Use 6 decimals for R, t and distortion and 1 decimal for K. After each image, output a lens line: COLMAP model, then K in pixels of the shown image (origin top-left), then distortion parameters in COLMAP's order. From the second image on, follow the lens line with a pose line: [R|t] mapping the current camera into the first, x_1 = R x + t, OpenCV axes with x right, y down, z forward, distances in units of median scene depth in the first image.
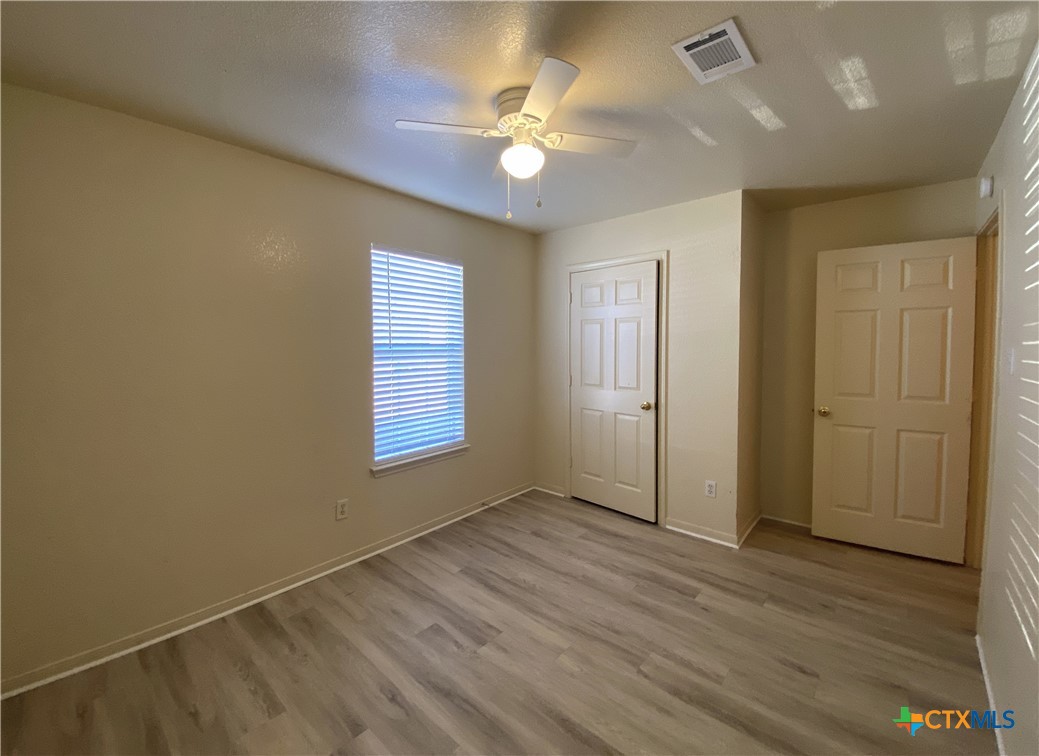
lens RADIAL K [[433.8, 0, 518.5], [0, 433.8, 354.6], [0, 0, 1]] dist [0.001688, -0.000783]
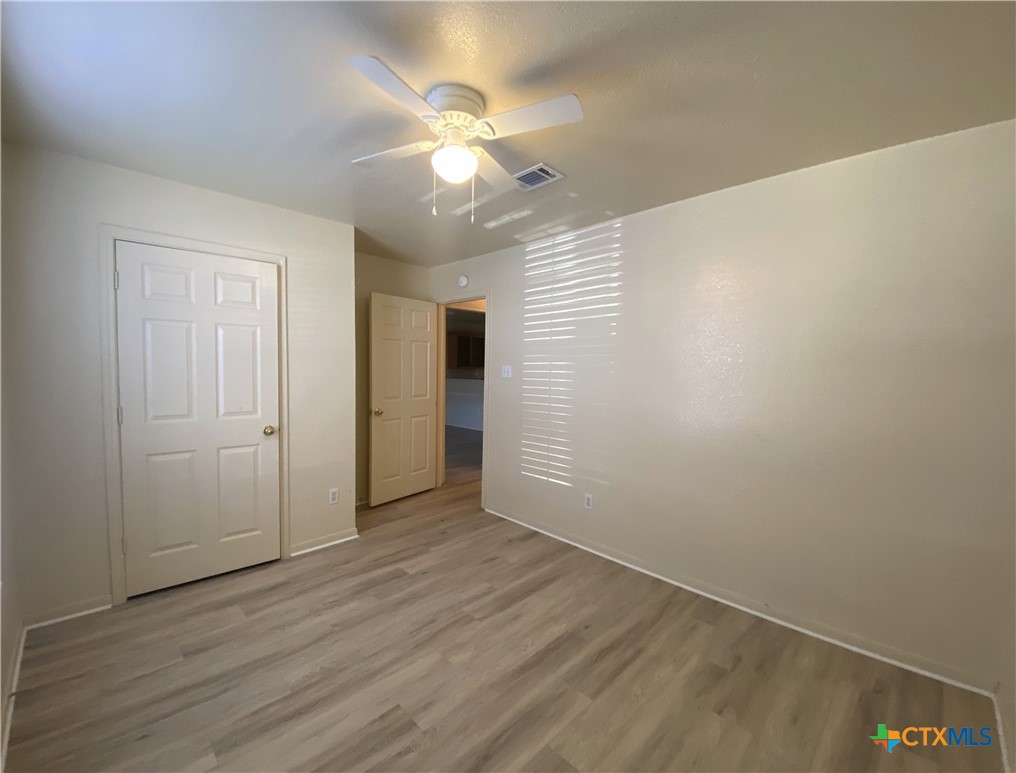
lens RADIAL K [[415.2, 0, 508.0], [0, 415.2, 386.5], [0, 0, 1]] dist [0.069665, -0.032134]
pose [[0.079158, -0.050691, 0.995572, -0.656309], [0.010425, 0.998694, 0.050021, -0.011606], [-0.996808, 0.006419, 0.079583, 0.581156]]
